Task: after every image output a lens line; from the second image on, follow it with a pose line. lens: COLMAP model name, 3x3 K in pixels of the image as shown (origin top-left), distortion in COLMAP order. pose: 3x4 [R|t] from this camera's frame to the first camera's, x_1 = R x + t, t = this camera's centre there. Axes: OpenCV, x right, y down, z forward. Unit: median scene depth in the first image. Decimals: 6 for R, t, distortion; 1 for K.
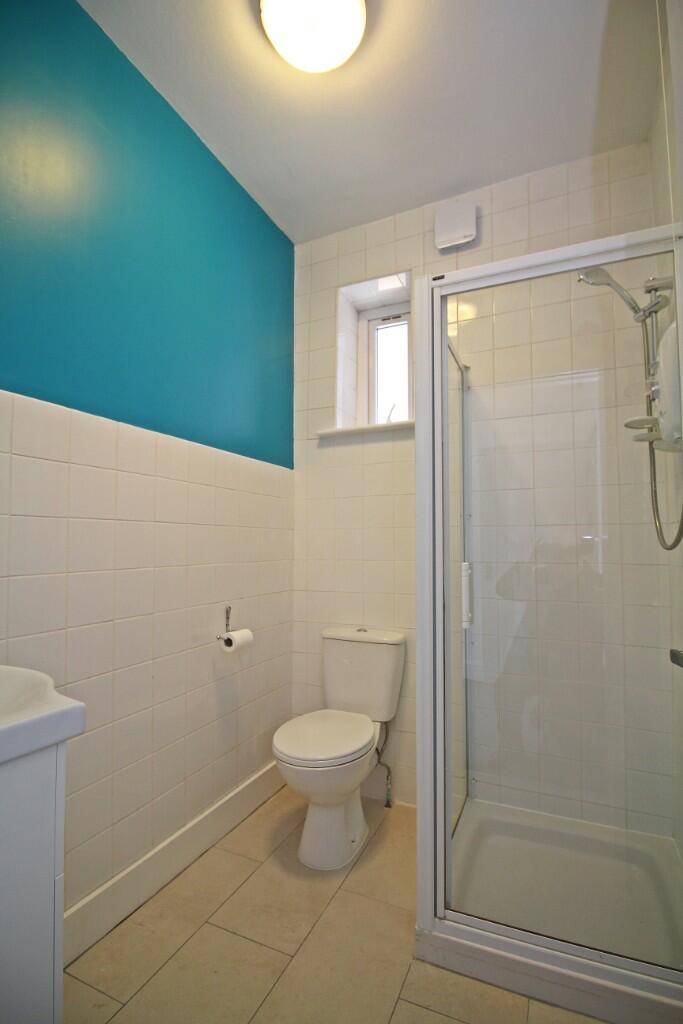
lens RADIAL K [[469.1, 0, 343.6], [0, 469.1, 526.2], [0, 0, 1]] dist [0.000927, -0.014806]
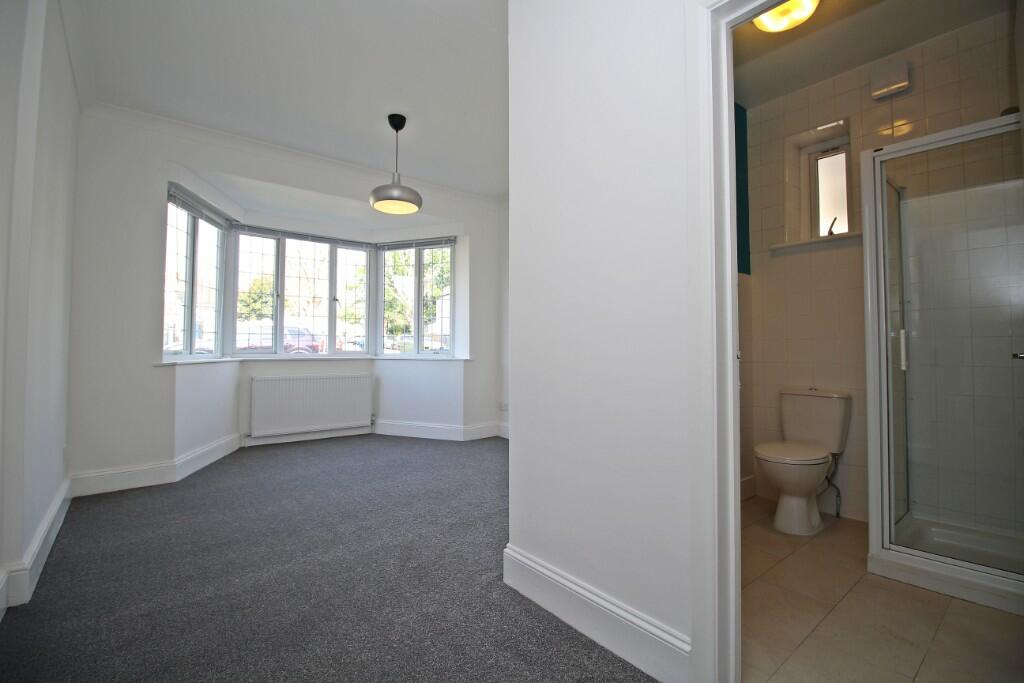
lens RADIAL K [[469.1, 0, 524.5], [0, 469.1, 335.7], [0, 0, 1]] dist [0.000927, -0.014806]
pose [[0.905618, -0.017687, -0.423724, -0.146100], [0.024454, 0.999645, 0.010540, 0.031159], [0.423388, -0.019907, 0.905730, -0.612776]]
